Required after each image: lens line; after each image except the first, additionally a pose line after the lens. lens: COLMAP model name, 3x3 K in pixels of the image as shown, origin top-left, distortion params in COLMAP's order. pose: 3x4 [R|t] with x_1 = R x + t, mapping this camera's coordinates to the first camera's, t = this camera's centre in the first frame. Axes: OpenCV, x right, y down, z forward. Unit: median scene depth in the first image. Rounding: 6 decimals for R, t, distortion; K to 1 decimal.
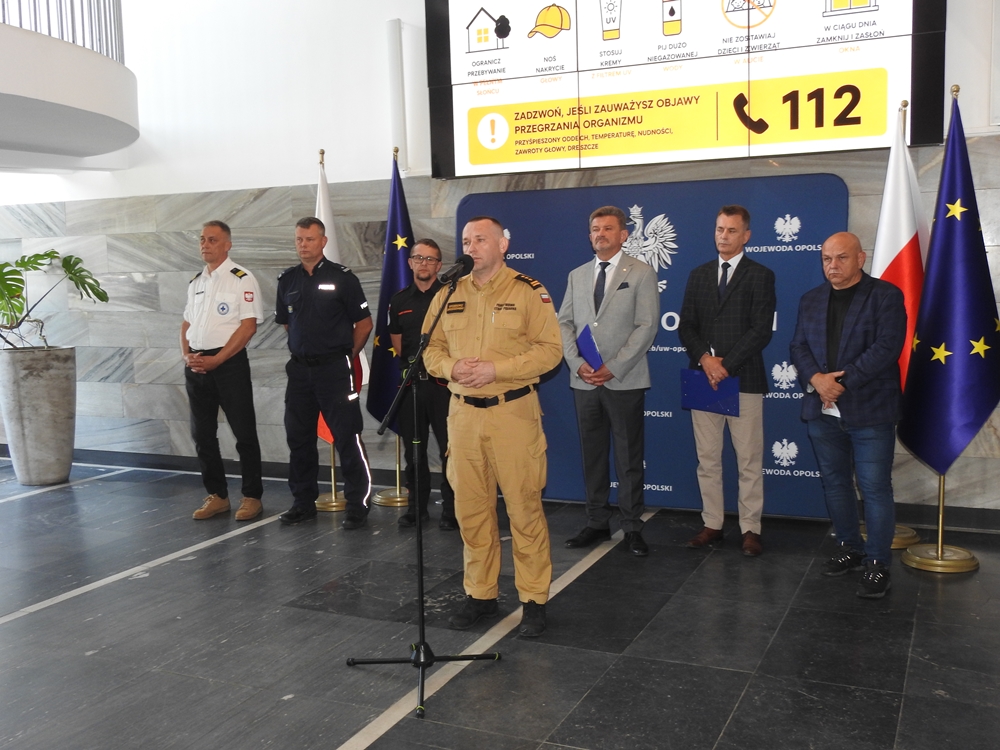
lens RADIAL K [[1023.5, 0, 506.3], [0, 1023.5, 379.5], [0, 0, 1]] dist [-0.001884, 0.000000]
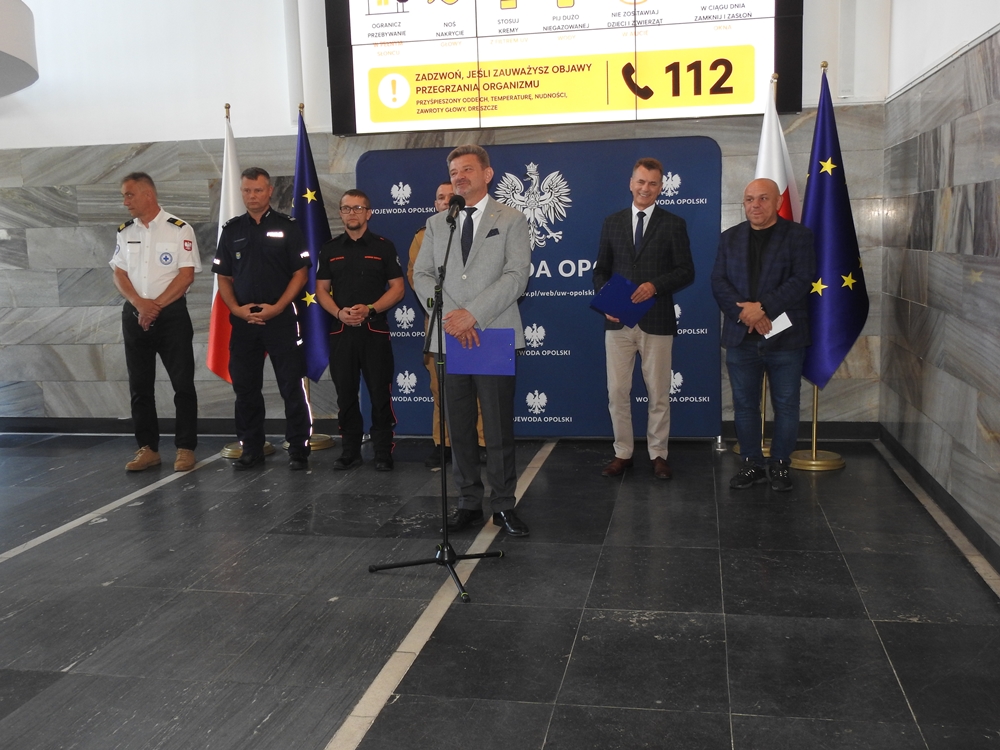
lens RADIAL K [[1023.5, 0, 501.6], [0, 1023.5, 375.9], [0, 0, 1]] dist [-0.001884, 0.000000]
pose [[0.972005, -0.034392, 0.232430, -0.173193], [0.029306, 0.999250, 0.025299, 0.029844], [-0.233126, -0.017779, 0.972284, -0.062554]]
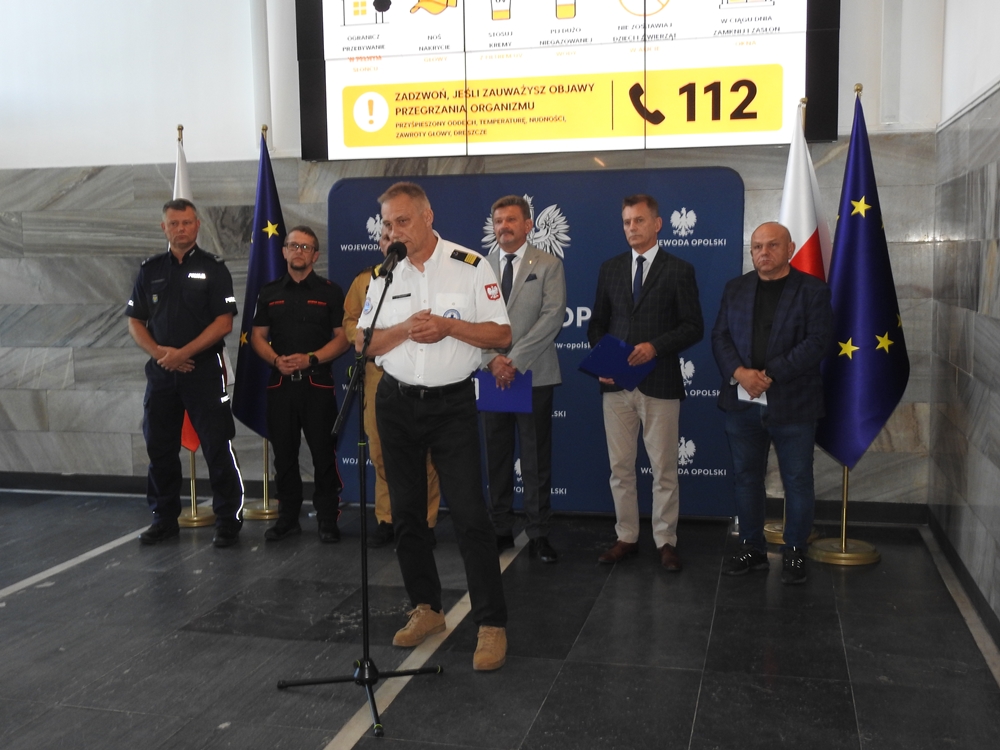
lens RADIAL K [[1123.0, 0, 503.2], [0, 1123.0, 372.3], [0, 0, 1]] dist [-0.004081, 0.000000]
pose [[0.982596, -0.007133, 0.185619, -0.092665], [0.008784, 0.999929, -0.008073, 0.002968], [-0.185548, 0.009563, 0.982589, -0.021566]]
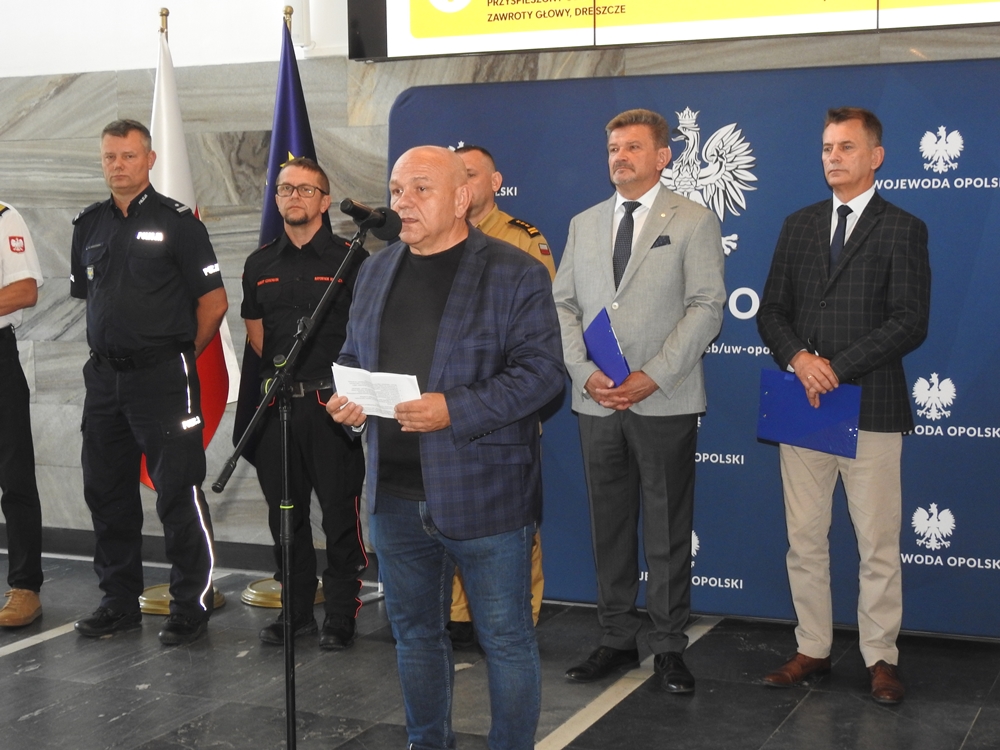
lens RADIAL K [[1620.1, 0, 502.0], [0, 1620.1, 378.2], [0, 0, 1]] dist [-0.002481, 0.000000]
pose [[0.999904, 0.012870, 0.005199, 0.015858], [-0.012813, 0.999858, -0.010926, -0.001251], [-0.005339, 0.010858, 0.999927, 0.059779]]
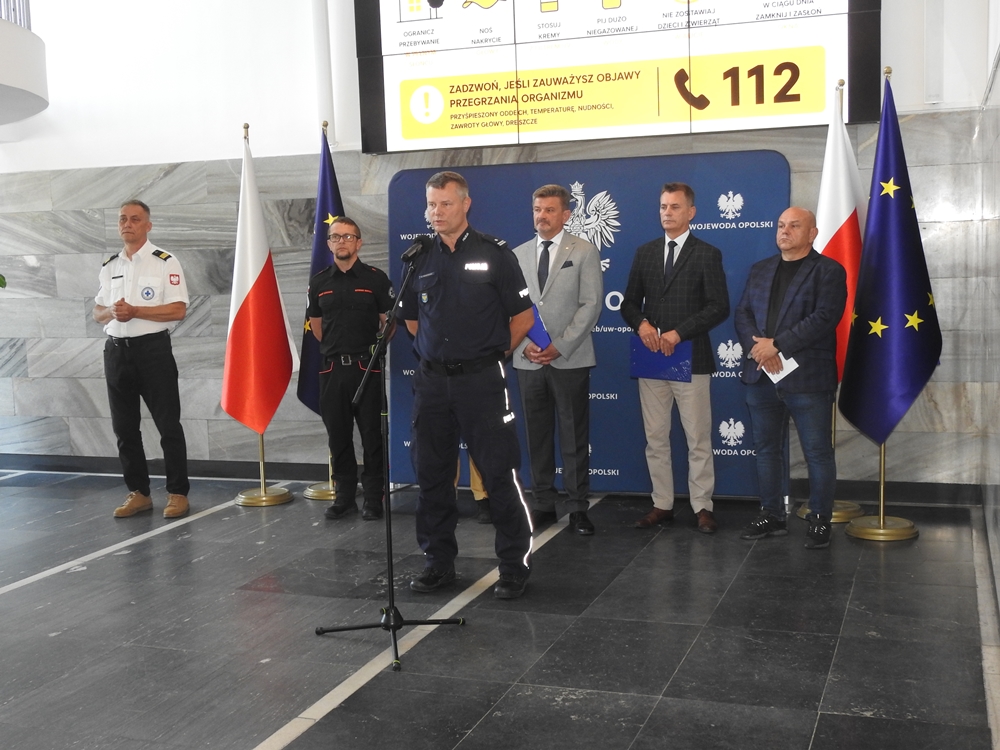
lens RADIAL K [[1232.0, 0, 506.1], [0, 1232.0, 379.4], [0, 0, 1]] dist [0.000798, 0.000000]
pose [[0.996515, -0.016338, 0.081799, -0.040633], [0.016452, 0.999864, -0.000723, 0.017467], [-0.081776, 0.002066, 0.996649, -0.165263]]
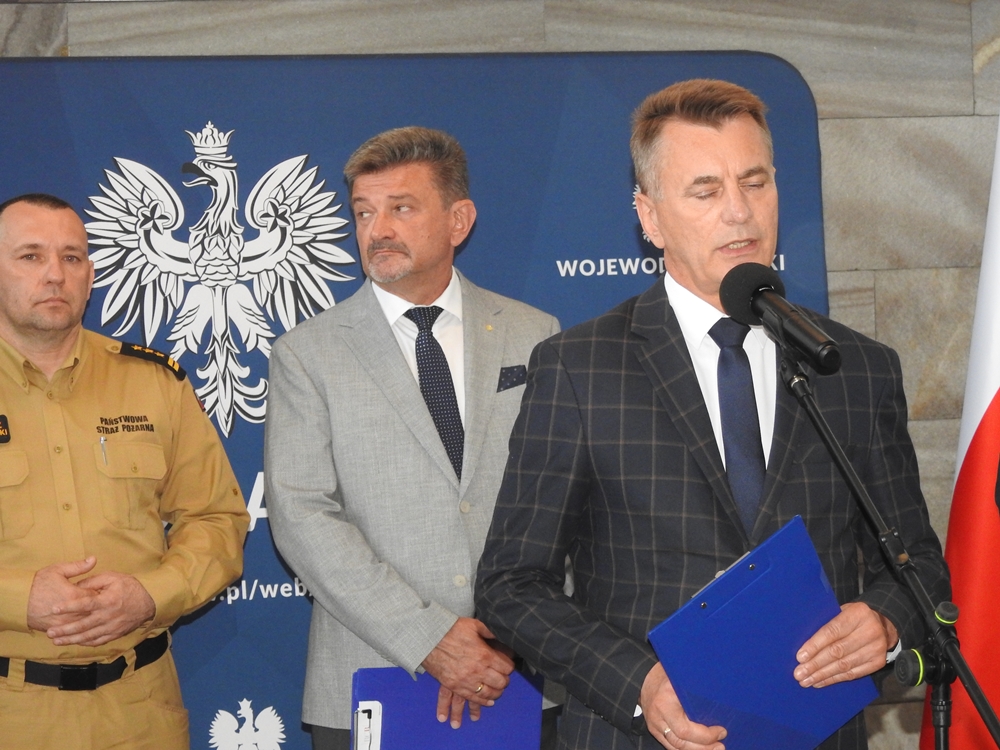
lens RADIAL K [[3428.7, 0, 534.5], [0, 3428.7, 339.8], [0, 0, 1]] dist [-0.047373, 0.000000]
pose [[0.733822, -0.013635, 0.679205, -0.518002], [0.084195, 0.993916, -0.071012, -0.026193], [-0.674104, 0.109296, 0.730505, 0.199846]]
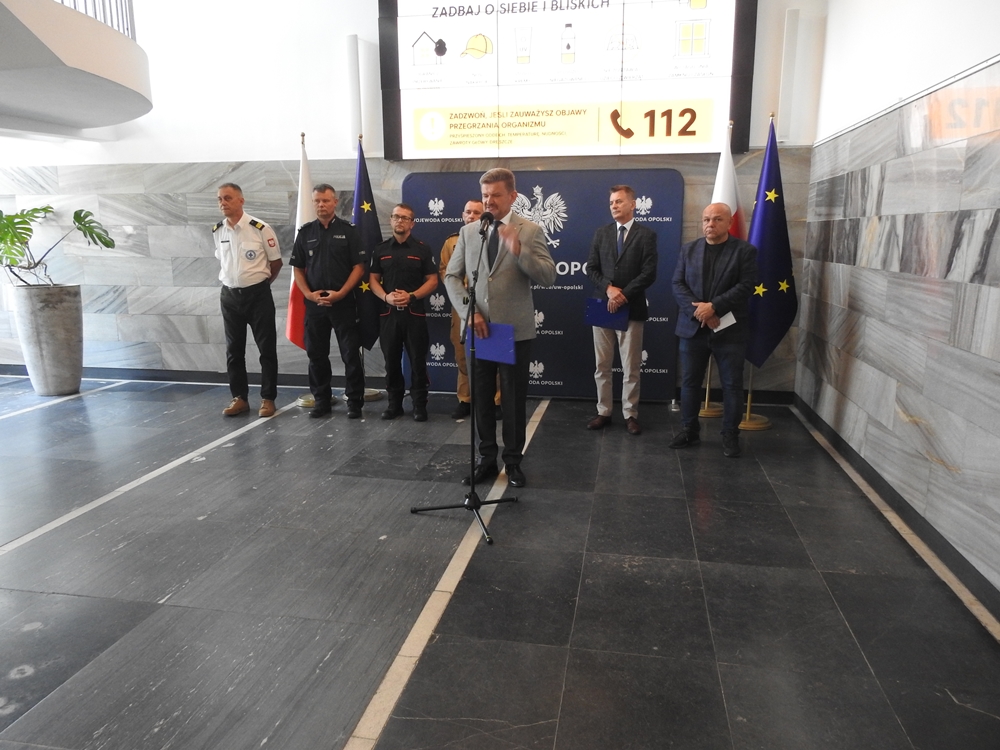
lens RADIAL K [[713.3, 0, 503.2], [0, 713.3, 374.0], [0, 0, 1]] dist [0.001778, -0.002433]
pose [[0.970032, -0.023504, 0.241839, -0.171810], [0.003524, 0.996567, 0.082719, 0.008489], [-0.242953, -0.079387, 0.966784, 0.034151]]
